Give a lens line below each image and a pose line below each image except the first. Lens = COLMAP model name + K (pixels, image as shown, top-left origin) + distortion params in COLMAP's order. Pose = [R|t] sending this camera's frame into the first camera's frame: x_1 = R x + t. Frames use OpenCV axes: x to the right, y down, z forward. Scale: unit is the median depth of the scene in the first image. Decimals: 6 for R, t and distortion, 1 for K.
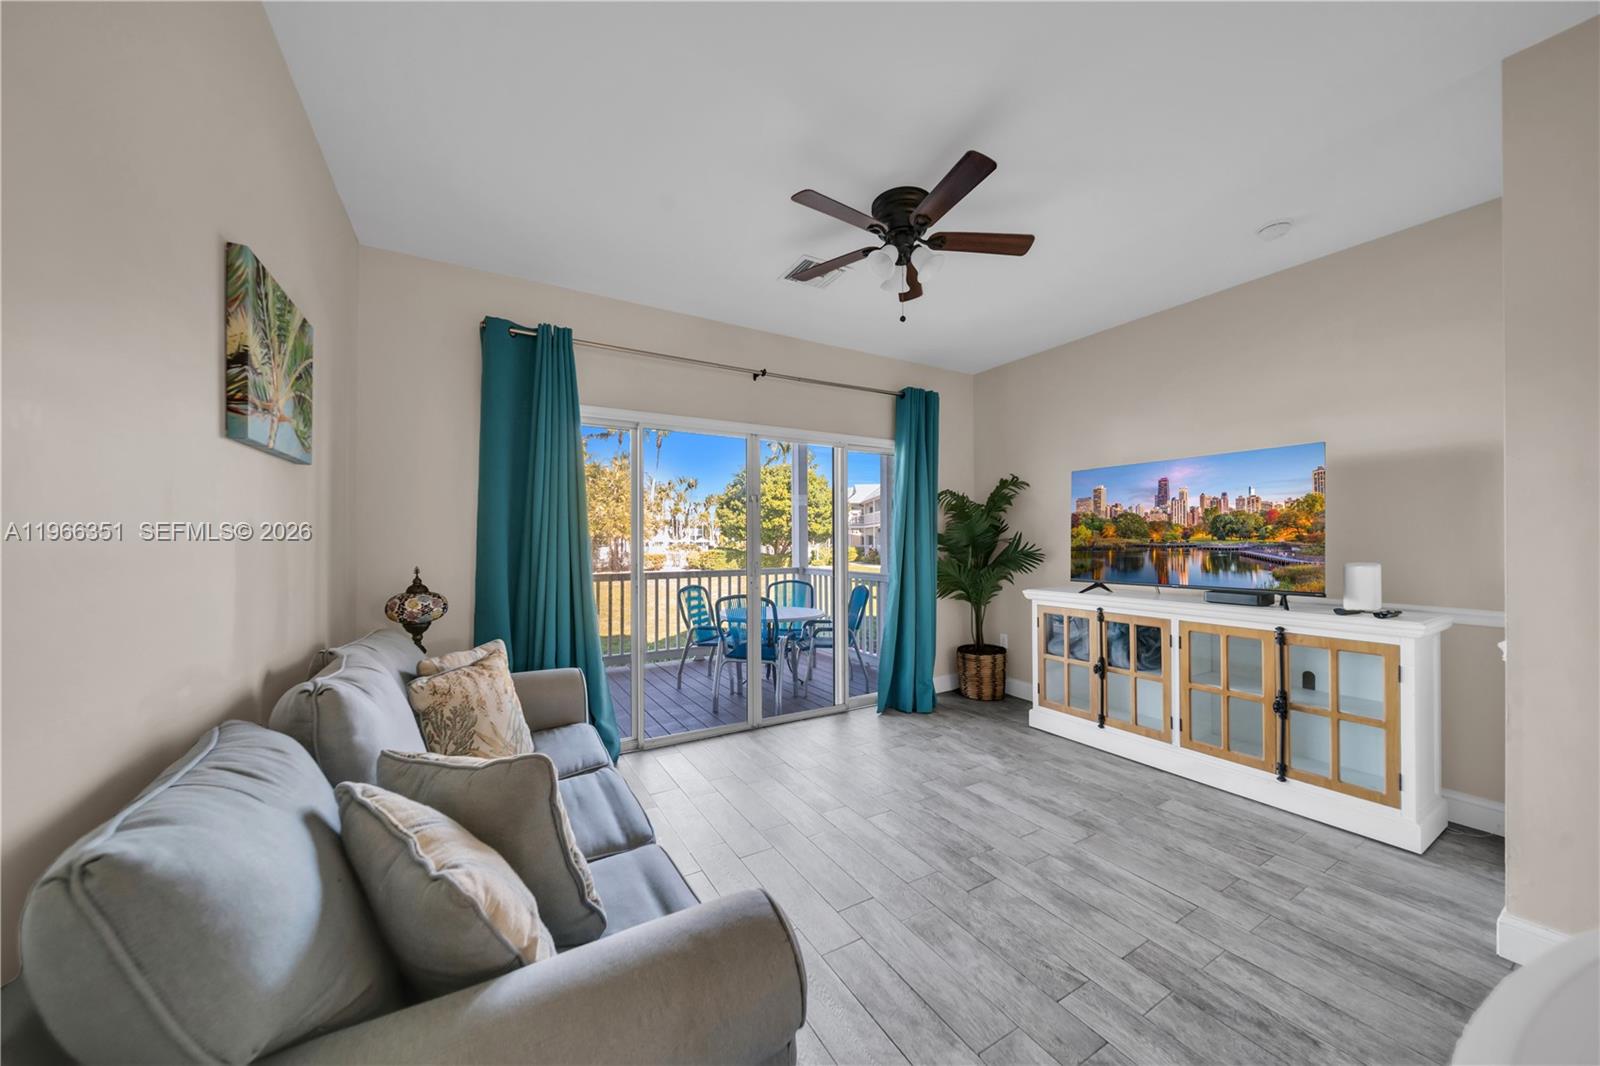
lens RADIAL K [[554.1, 0, 804.1], [0, 554.1, 534.1], [0, 0, 1]] dist [0.001540, -0.001092]
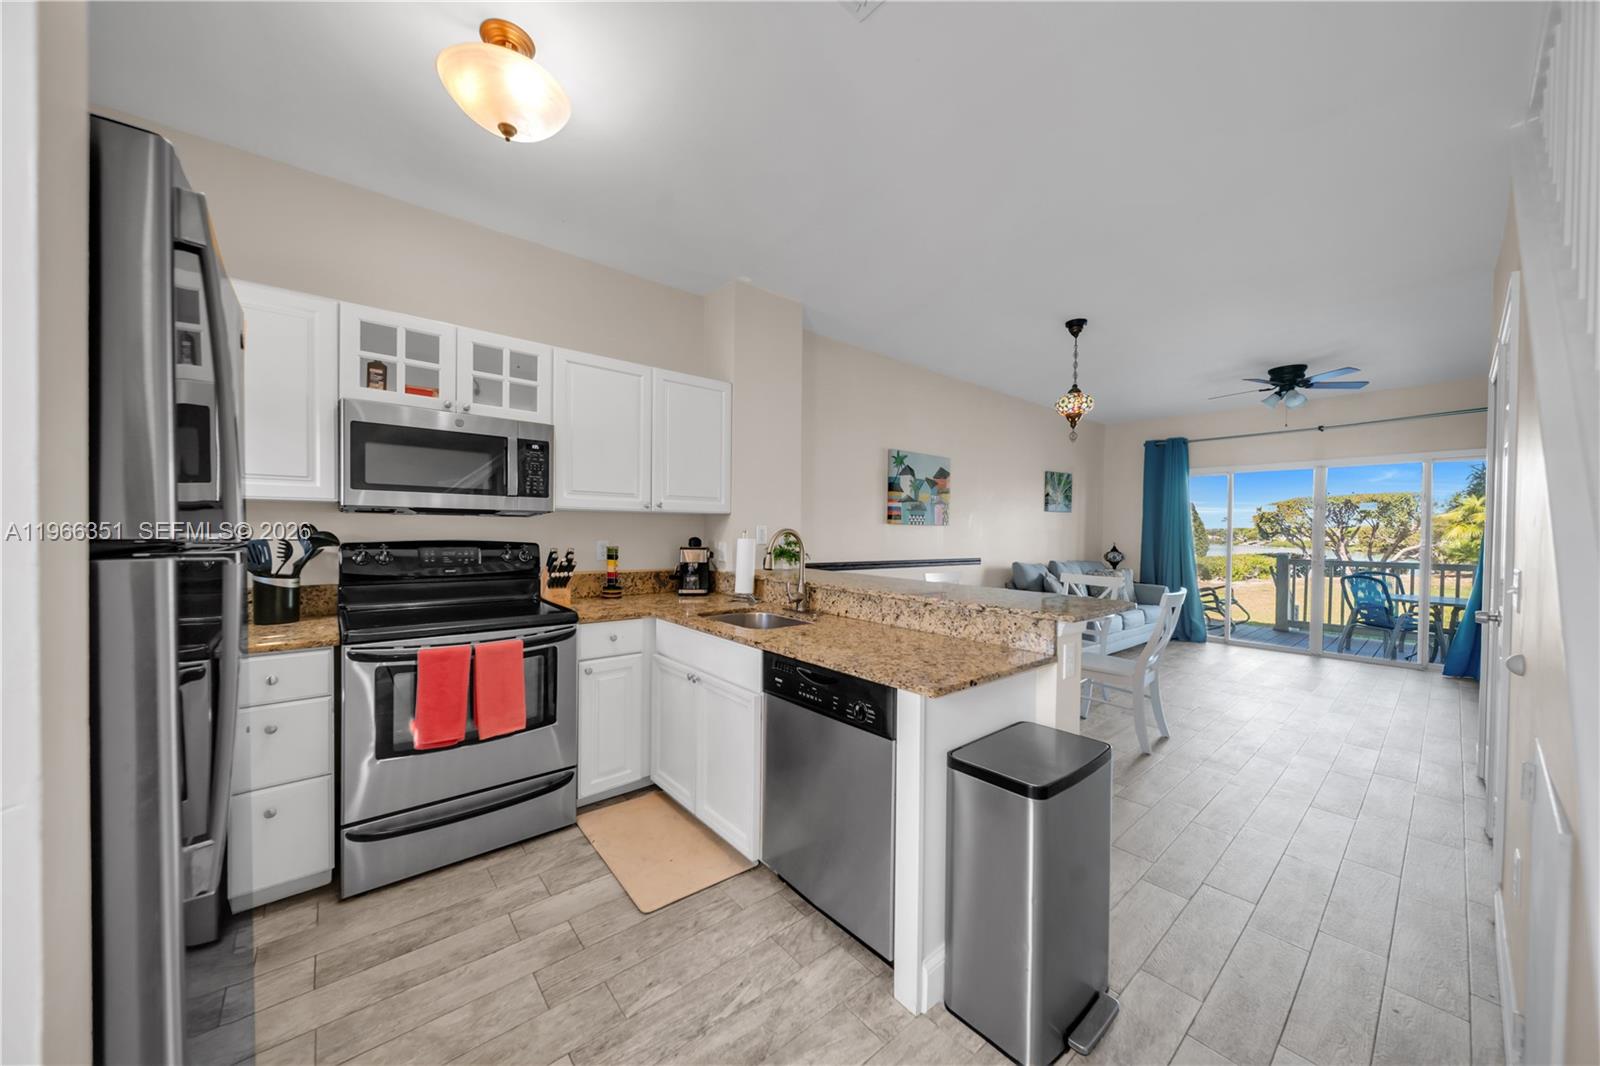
lens RADIAL K [[554.1, 0, 792.9], [0, 554.1, 538.0], [0, 0, 1]] dist [0.001540, -0.001092]
pose [[0.152160, 0.018727, -0.988178, 1.541602], [-0.004166, 0.999824, 0.018306, -0.005690], [0.988347, 0.001331, 0.152211, -0.870829]]
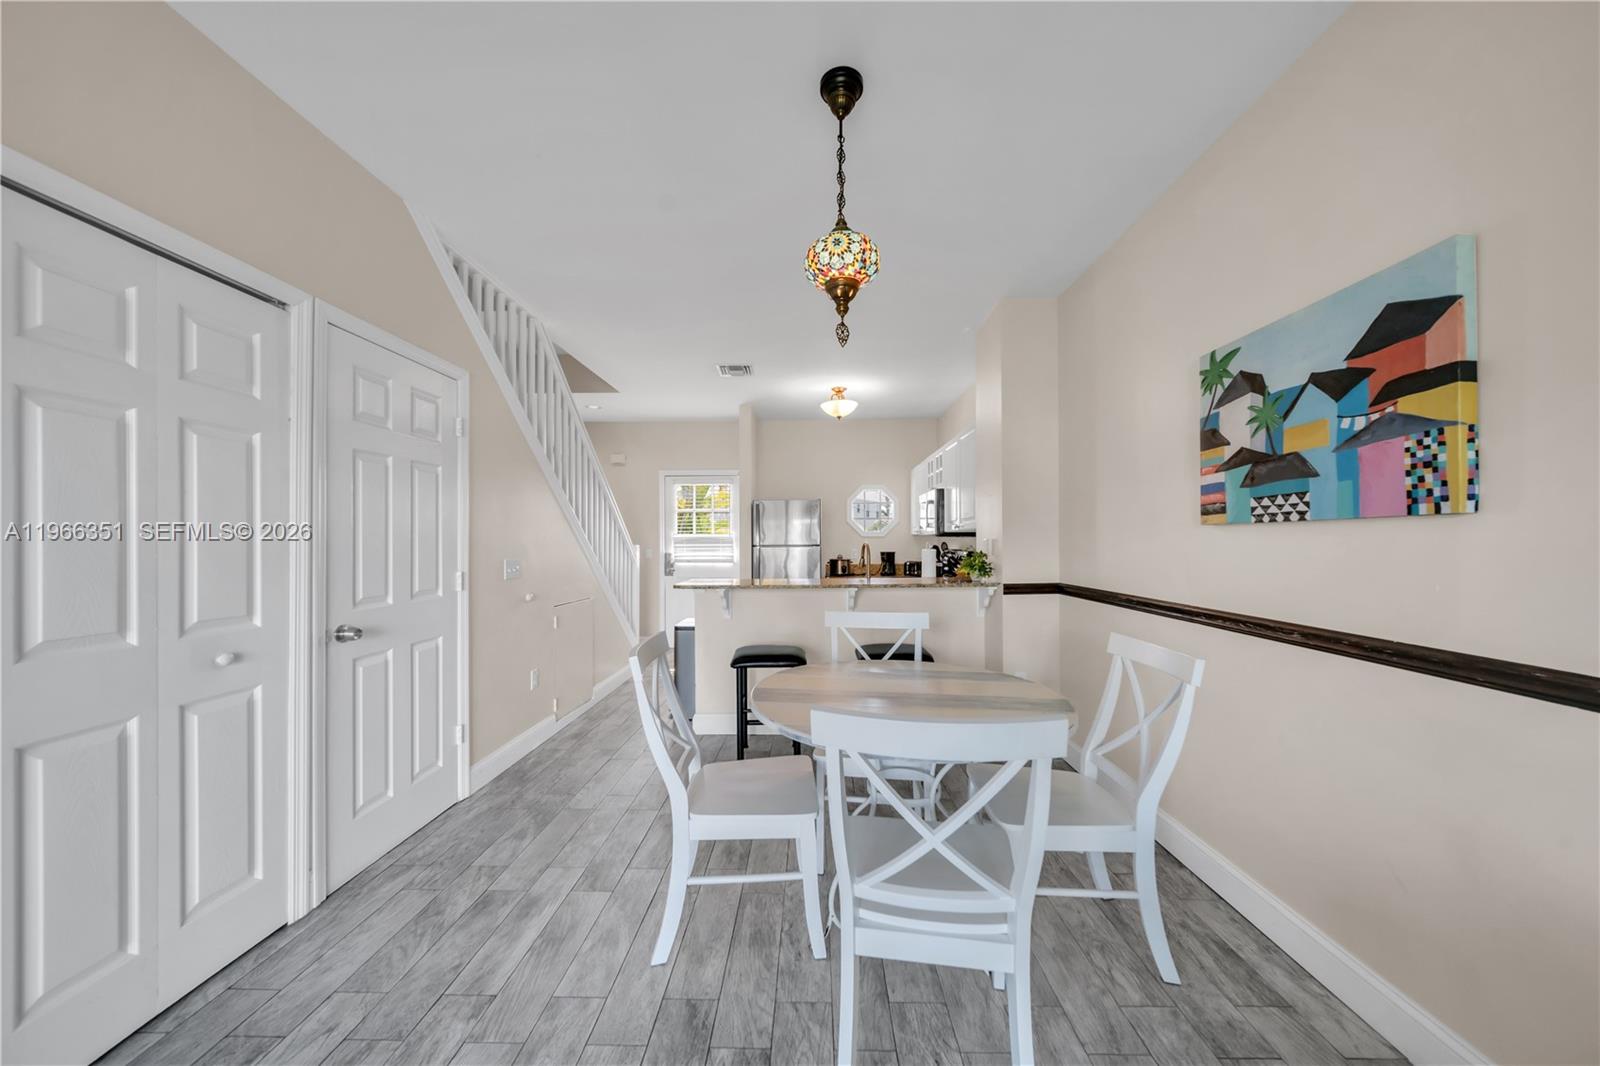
lens RADIAL K [[554.1, 0, 802.0], [0, 554.1, 538.1], [0, 0, 1]] dist [0.001540, -0.001092]
pose [[-0.845994, 0.004375, 0.533174, 0.089706], [-0.004610, 0.999869, -0.015519, 0.010997], [-0.533172, -0.015586, -0.845863, 0.489323]]
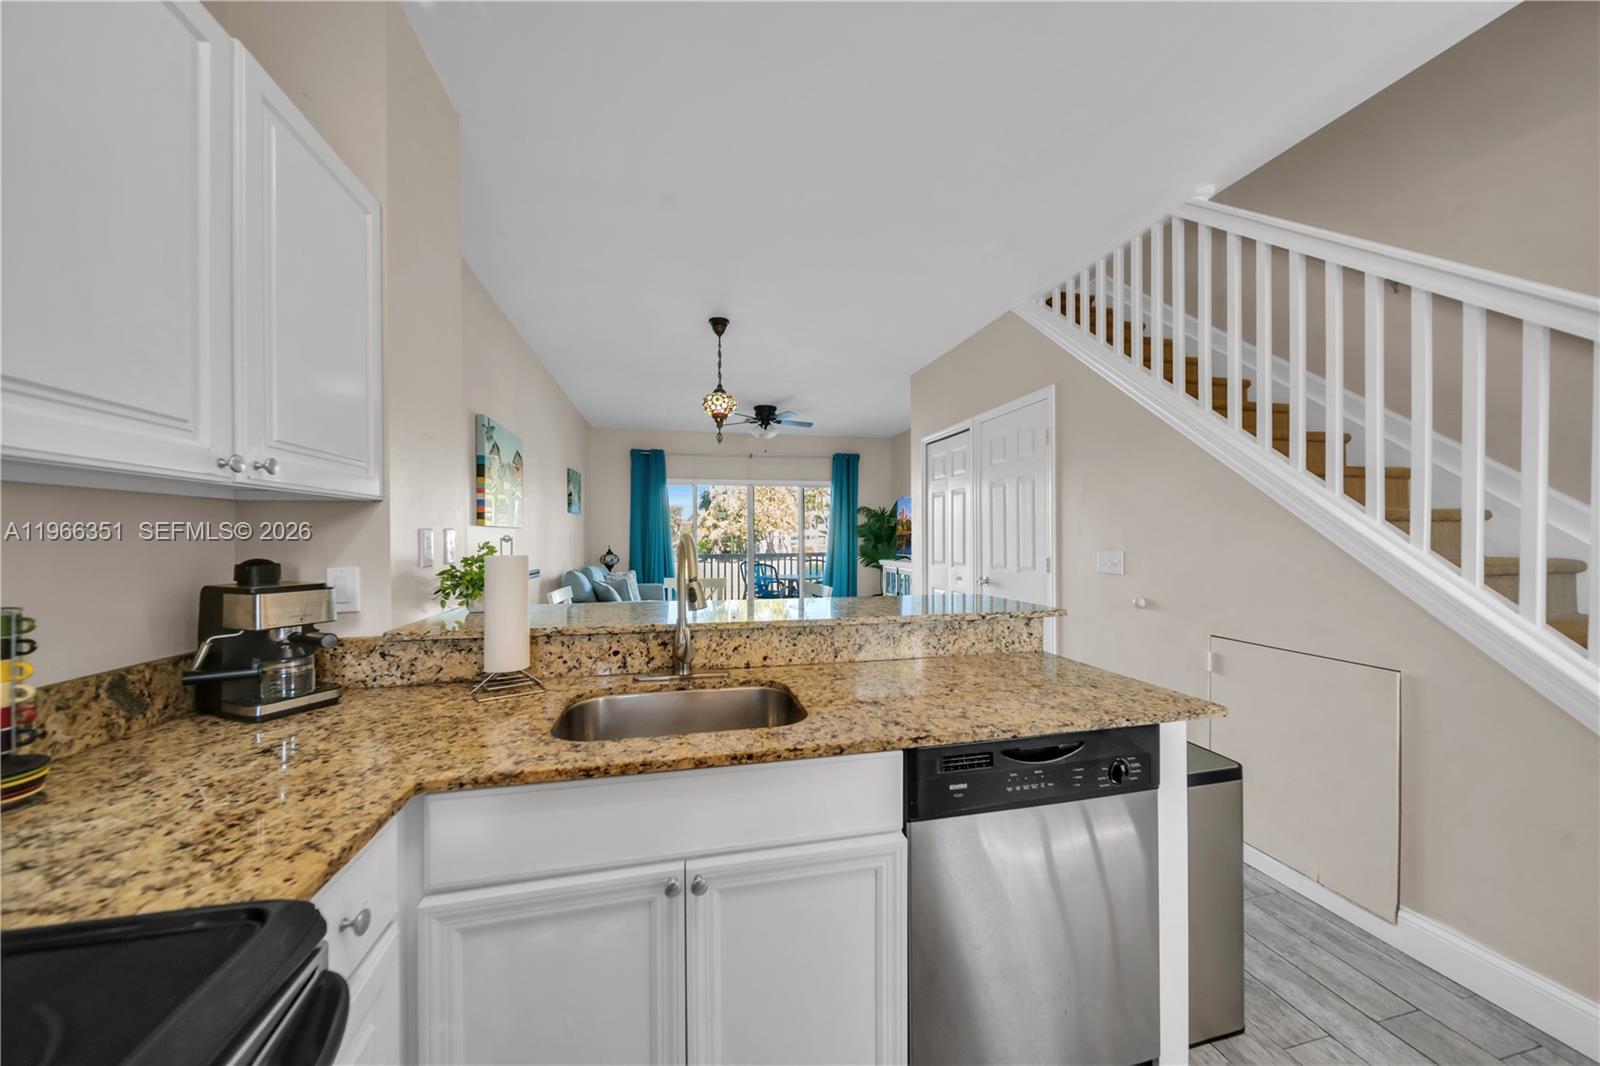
lens RADIAL K [[554.1, 0, 804.9], [0, 554.1, 536.9], [0, 0, 1]] dist [0.001540, -0.001092]
pose [[0.954867, -0.000367, -0.297032, 0.922236], [0.003568, 0.999941, 0.010232, -0.005525], [0.297011, -0.010830, 0.954813, -1.181745]]
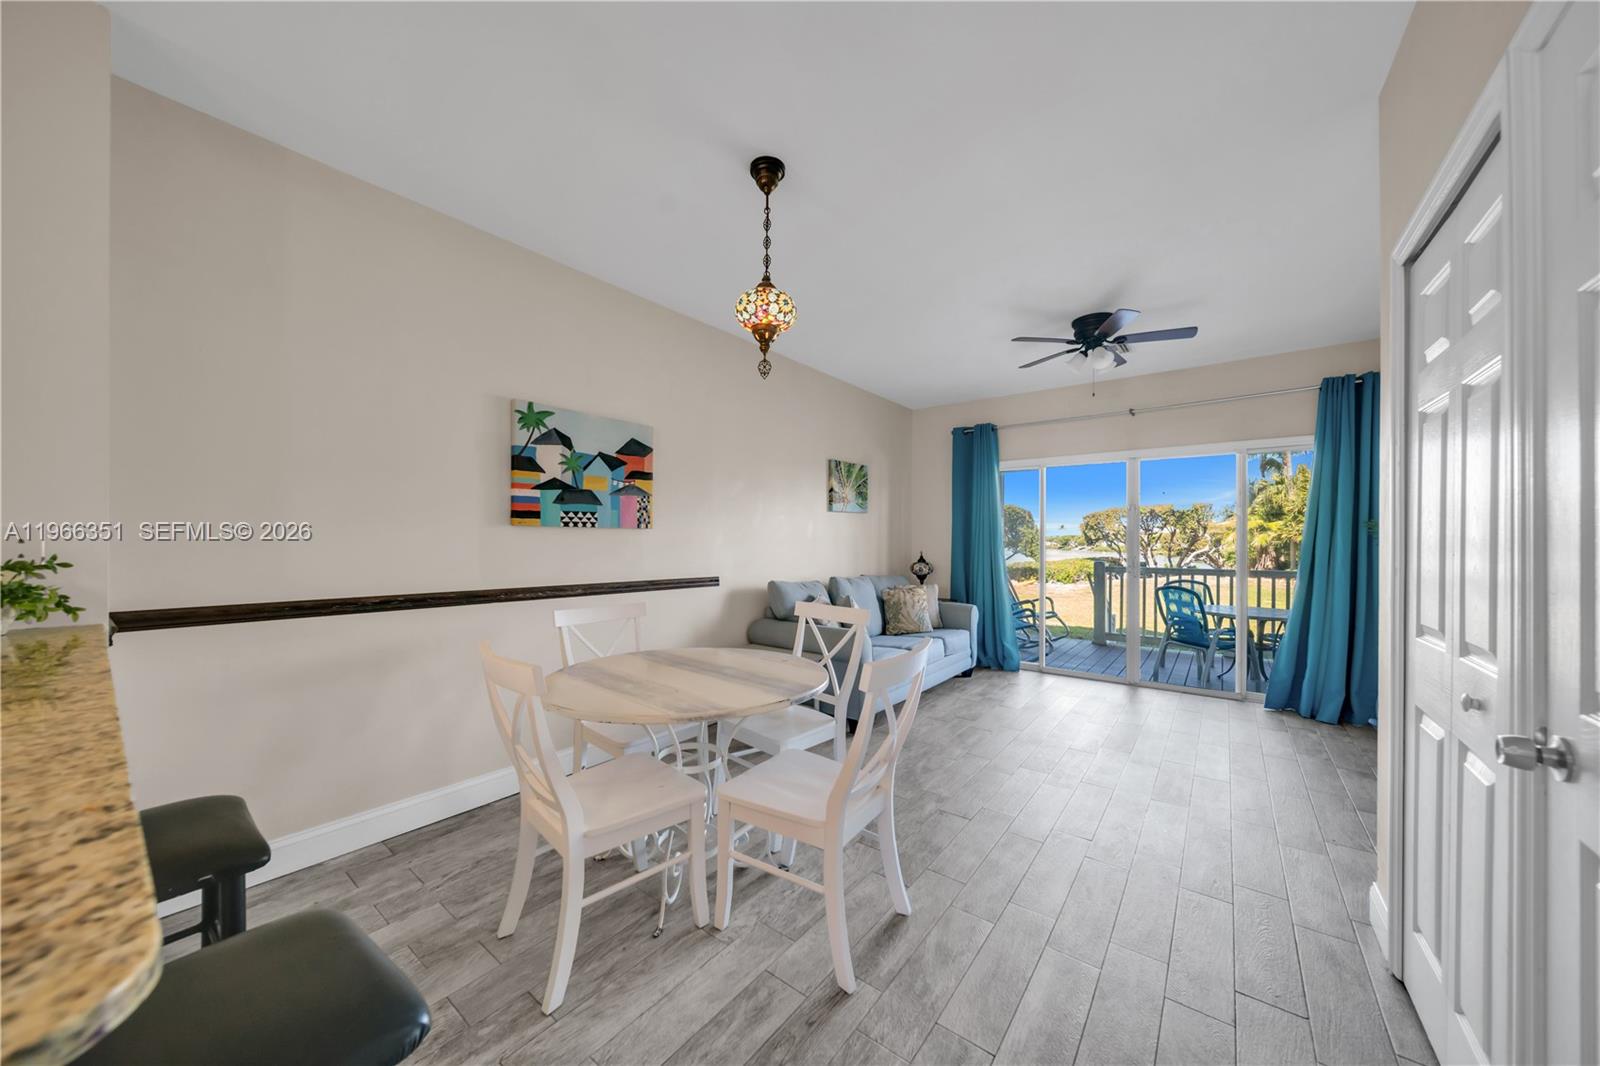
lens RADIAL K [[554.1, 0, 796.0], [0, 554.1, 539.7], [0, 0, 1]] dist [0.001540, -0.001092]
pose [[0.360114, 0.001975, -0.932906, 1.057454], [0.002835, 0.999991, 0.003211, 0.003692], [0.932904, -0.003801, 0.360105, -0.254618]]
